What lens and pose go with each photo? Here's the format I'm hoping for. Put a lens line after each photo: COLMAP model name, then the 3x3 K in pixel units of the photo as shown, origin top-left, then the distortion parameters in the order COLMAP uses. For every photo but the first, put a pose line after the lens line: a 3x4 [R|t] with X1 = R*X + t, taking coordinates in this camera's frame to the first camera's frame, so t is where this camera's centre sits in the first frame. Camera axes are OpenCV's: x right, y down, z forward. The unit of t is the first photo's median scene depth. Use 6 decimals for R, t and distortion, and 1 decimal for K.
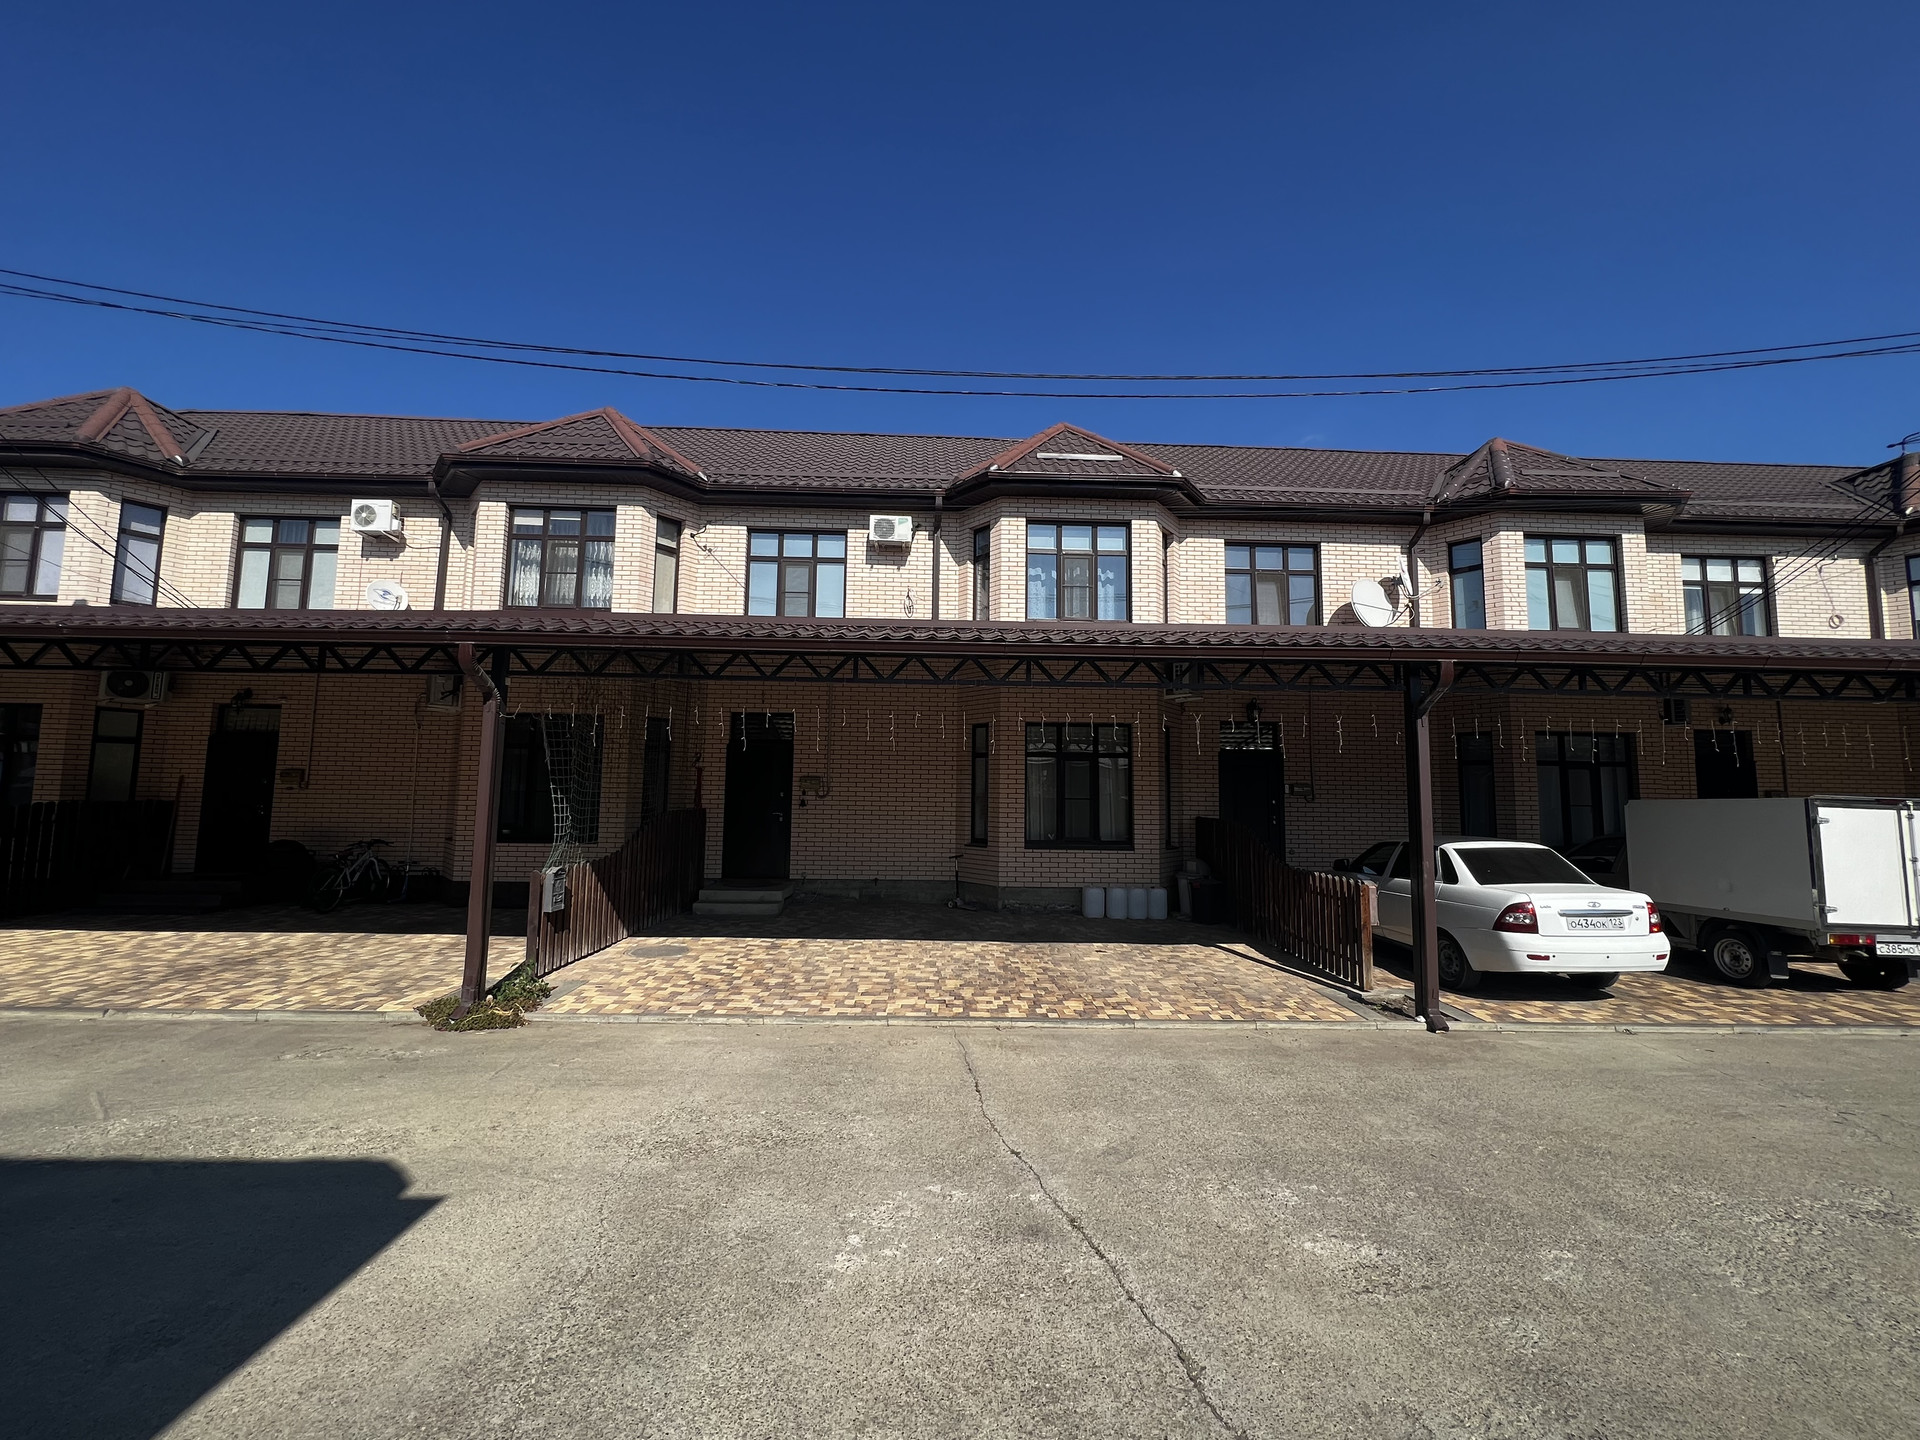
lens RADIAL K [[766.0, 0, 960.0], [0, 766.0, 720.0], [0, 0, 1]] dist [-0.000259, -0.000015]
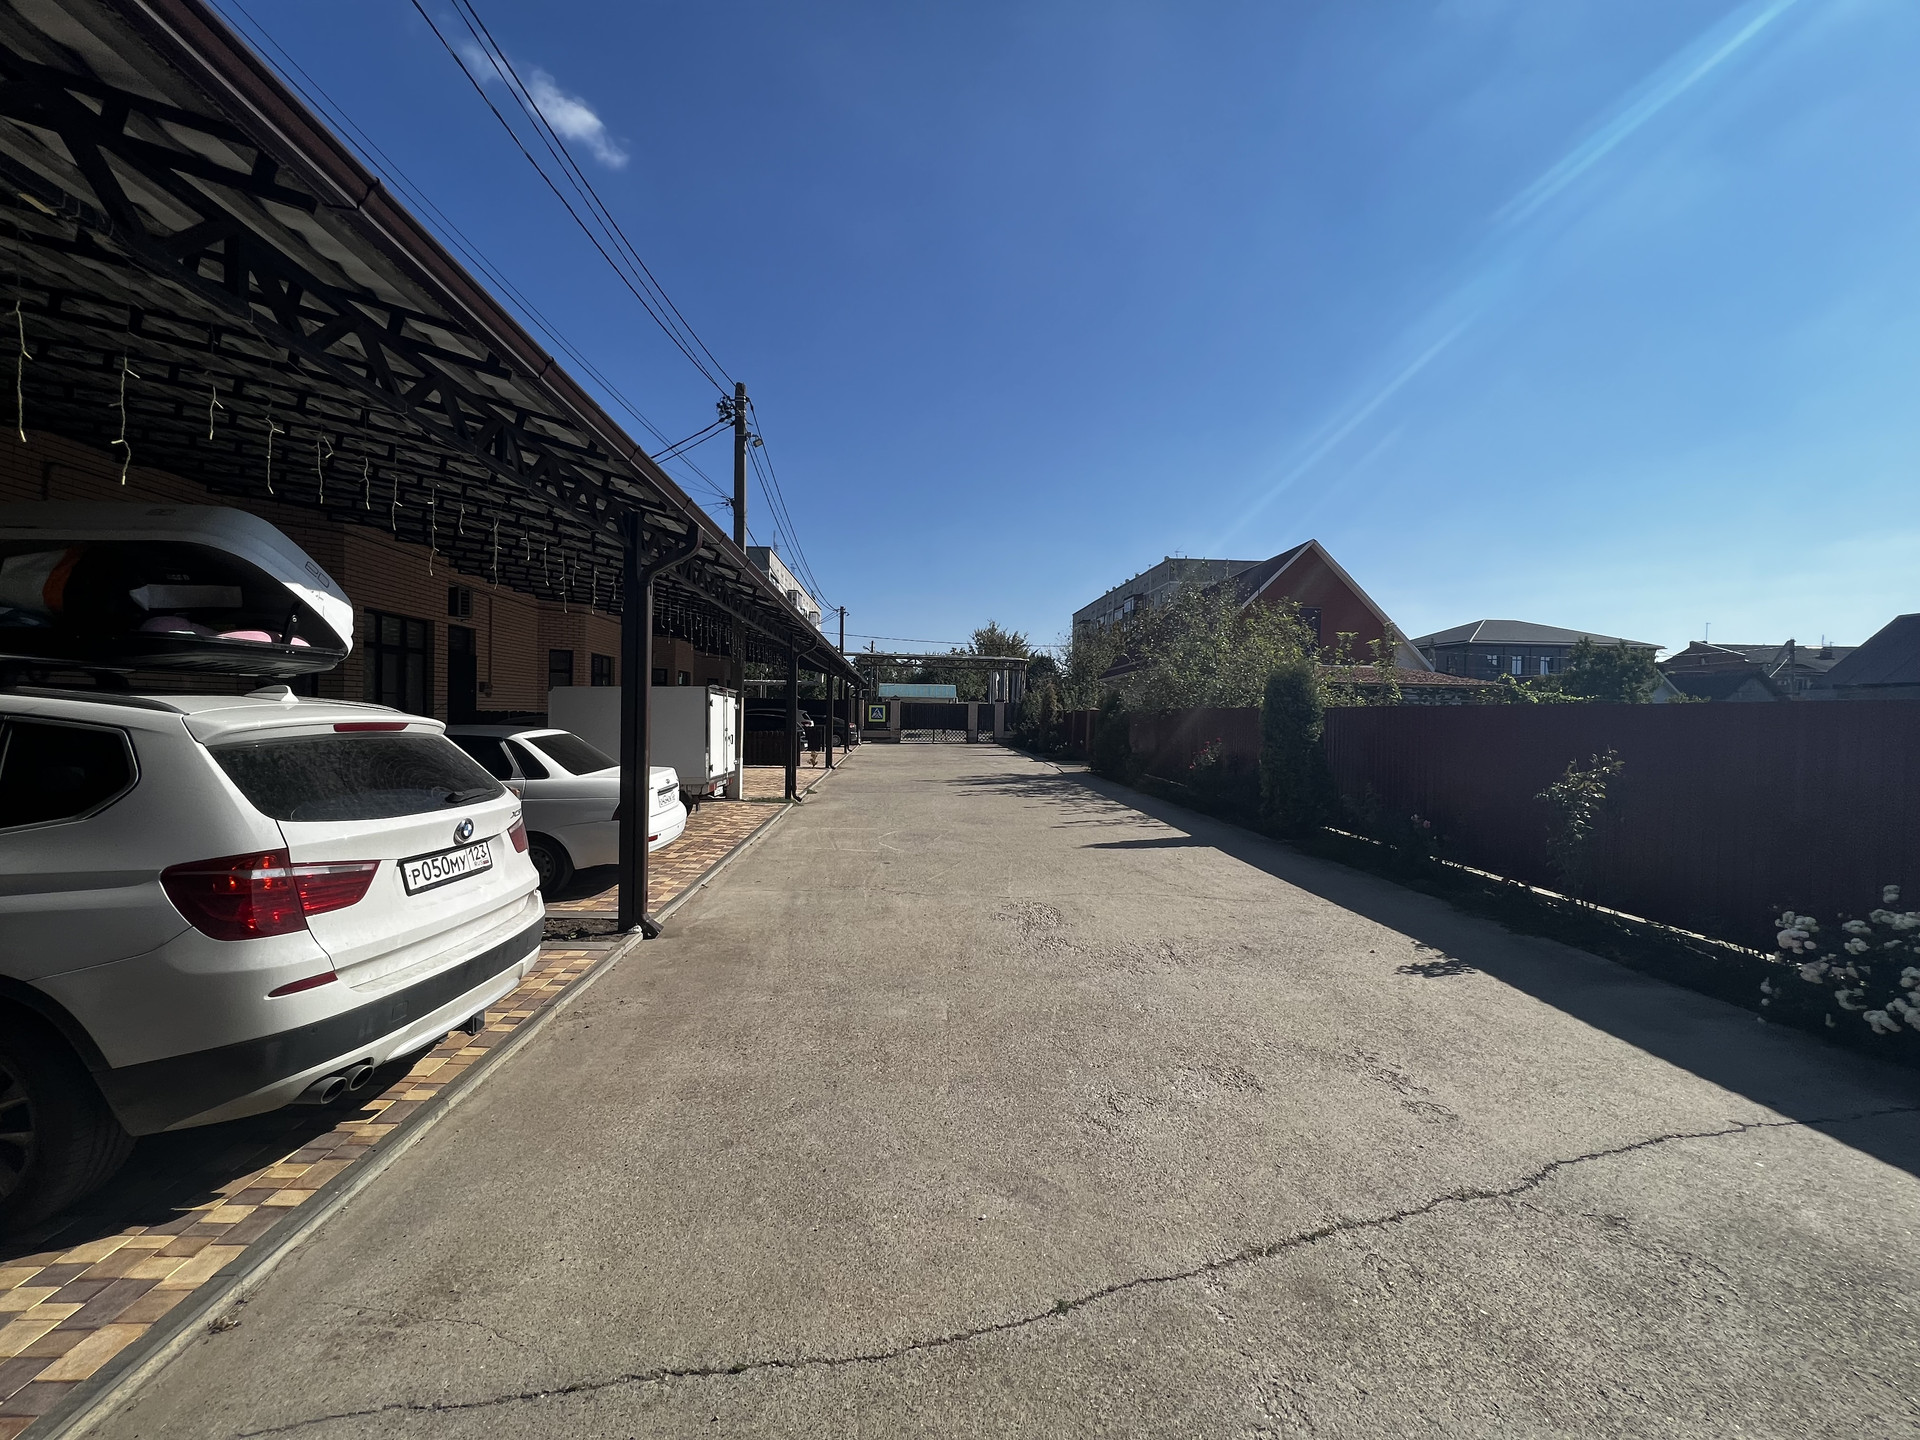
lens RADIAL K [[768.8, 0, 941.6], [0, 768.8, 723.1], [0, 0, 1]] dist [0.000950, -0.000215]
pose [[-0.031774, -0.031146, 0.999010, -0.314018], [-0.113651, 0.993144, 0.027348, 0.102884], [-0.993013, -0.112669, -0.035096, 0.791549]]
